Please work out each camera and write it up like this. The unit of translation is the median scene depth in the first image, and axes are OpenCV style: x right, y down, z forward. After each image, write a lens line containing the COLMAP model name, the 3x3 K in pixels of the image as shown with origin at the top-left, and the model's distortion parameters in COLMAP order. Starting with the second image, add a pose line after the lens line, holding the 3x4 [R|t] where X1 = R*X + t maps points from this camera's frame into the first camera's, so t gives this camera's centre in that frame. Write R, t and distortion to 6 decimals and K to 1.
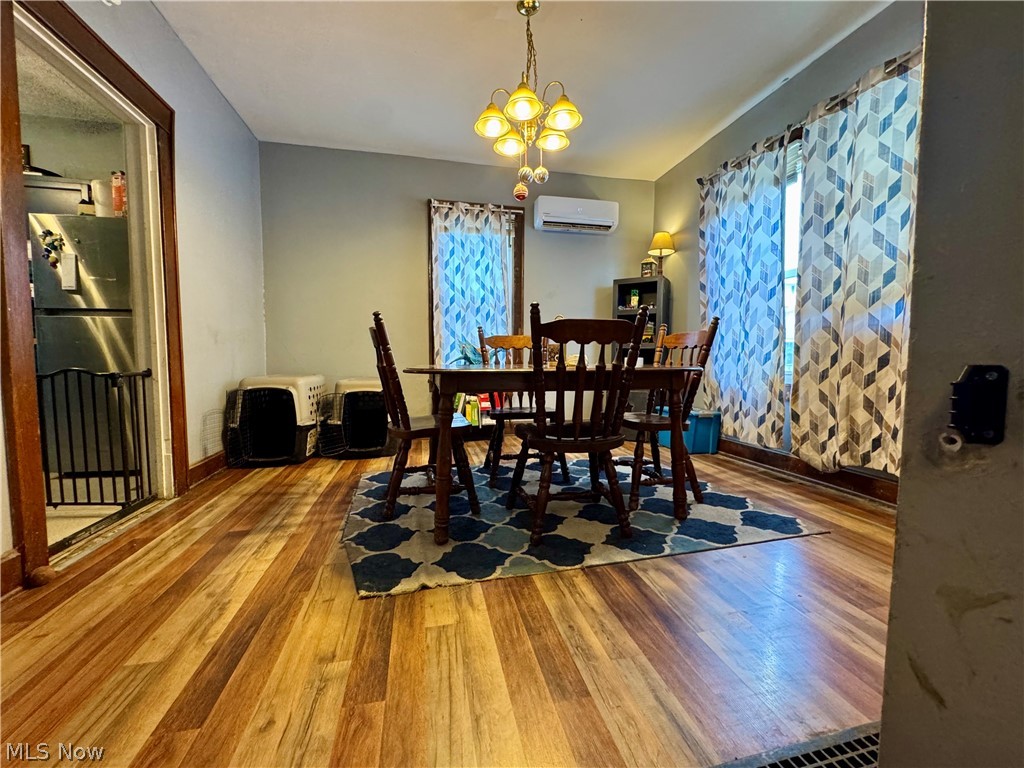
lens RADIAL K [[411.3, 0, 506.4], [0, 411.3, 384.0], [0, 0, 1]] dist [-0.003623, 0.000001]
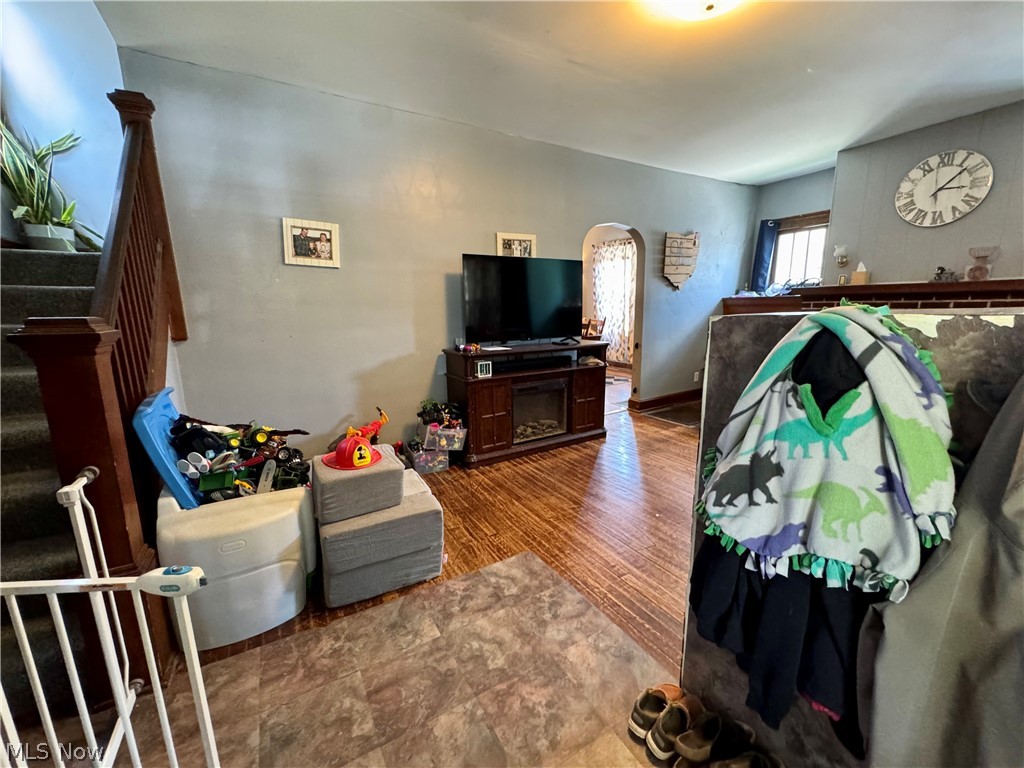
lens RADIAL K [[411.3, 0, 510.9], [0, 411.3, 385.8], [0, 0, 1]] dist [-0.003623, 0.000001]
pose [[0.948488, -0.079874, 0.306580, -0.786761], [0.037966, 0.989380, 0.140307, -0.077563], [-0.314531, -0.121440, 0.941447, -1.190433]]
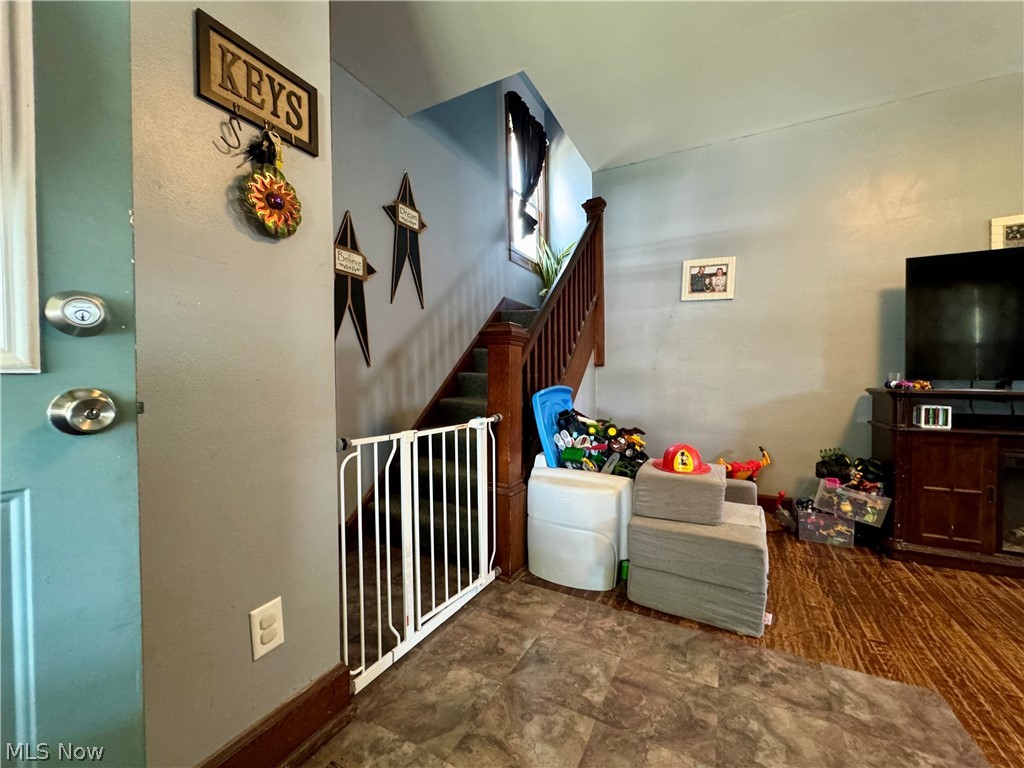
lens RADIAL K [[411.3, 0, 512.1], [0, 411.3, 386.3], [0, 0, 1]] dist [-0.003623, 0.000001]
pose [[0.766828, 0.004206, -0.641839, -0.632554], [-0.028373, 0.999223, -0.027350, 0.012129], [0.641225, 0.039184, 0.766351, -1.180924]]
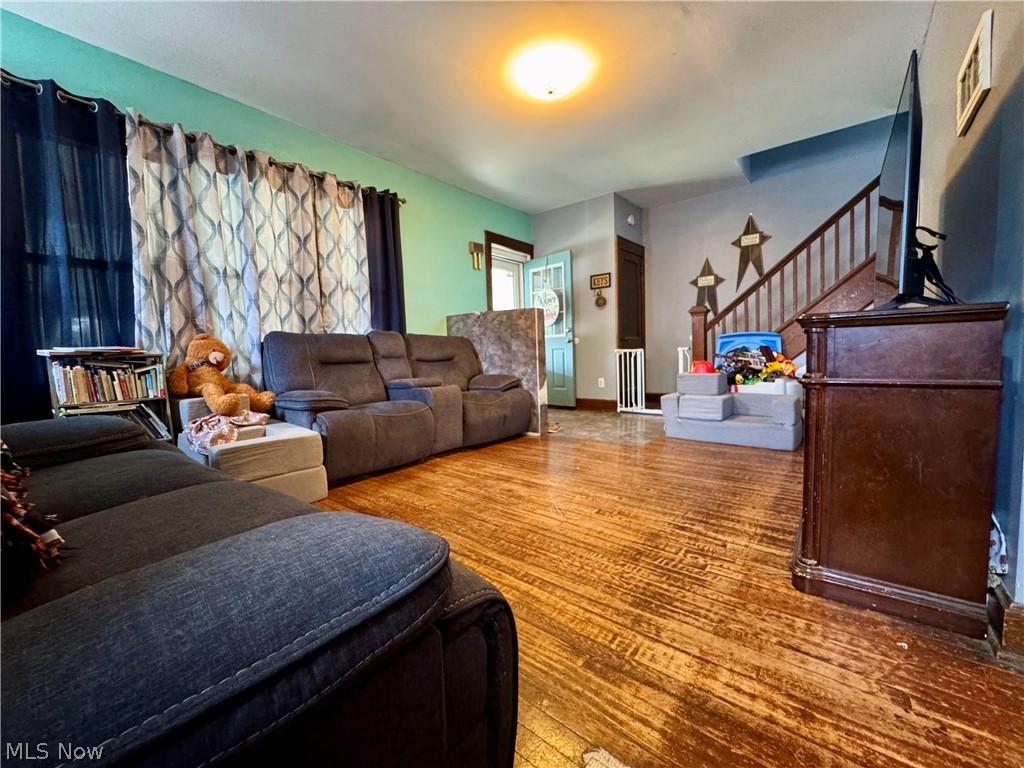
lens RADIAL K [[411.3, 0, 512.8], [0, 411.3, 380.8], [0, 0, 1]] dist [-0.003623, 0.000001]
pose [[-0.774226, 0.066928, -0.629360, 0.375647], [-0.004489, 0.993787, 0.111204, -0.000442], [0.632893, 0.088922, -0.769116, 0.029313]]
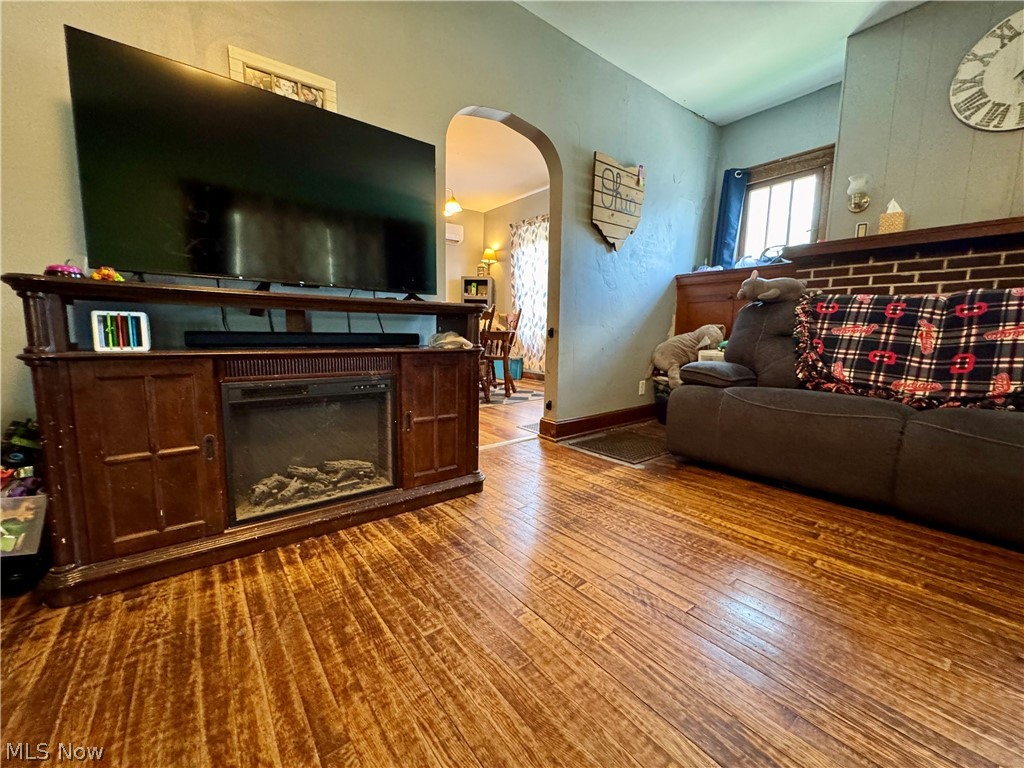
lens RADIAL K [[411.3, 0, 510.9], [0, 411.3, 386.3], [0, 0, 1]] dist [-0.003623, 0.000001]
pose [[0.899626, -0.048257, 0.433986, -0.362589], [0.013215, 0.996428, 0.083404, 0.049749], [-0.436461, -0.069297, 0.897051, -0.697080]]
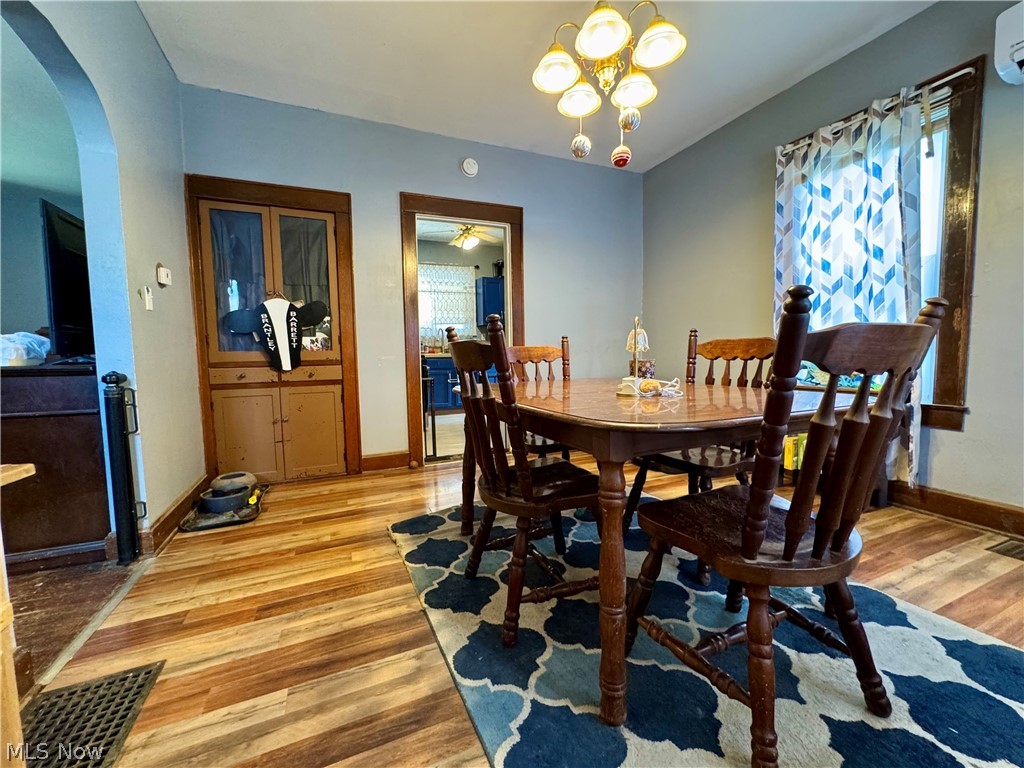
lens RADIAL K [[411.3, 0, 512.0], [0, 411.3, 383.6], [0, 0, 1]] dist [-0.003623, 0.000001]
pose [[0.199626, 0.062960, -0.977847, 0.551054], [-0.046267, 0.997426, 0.054775, -0.062672], [0.978779, 0.034308, 0.202025, 0.492846]]
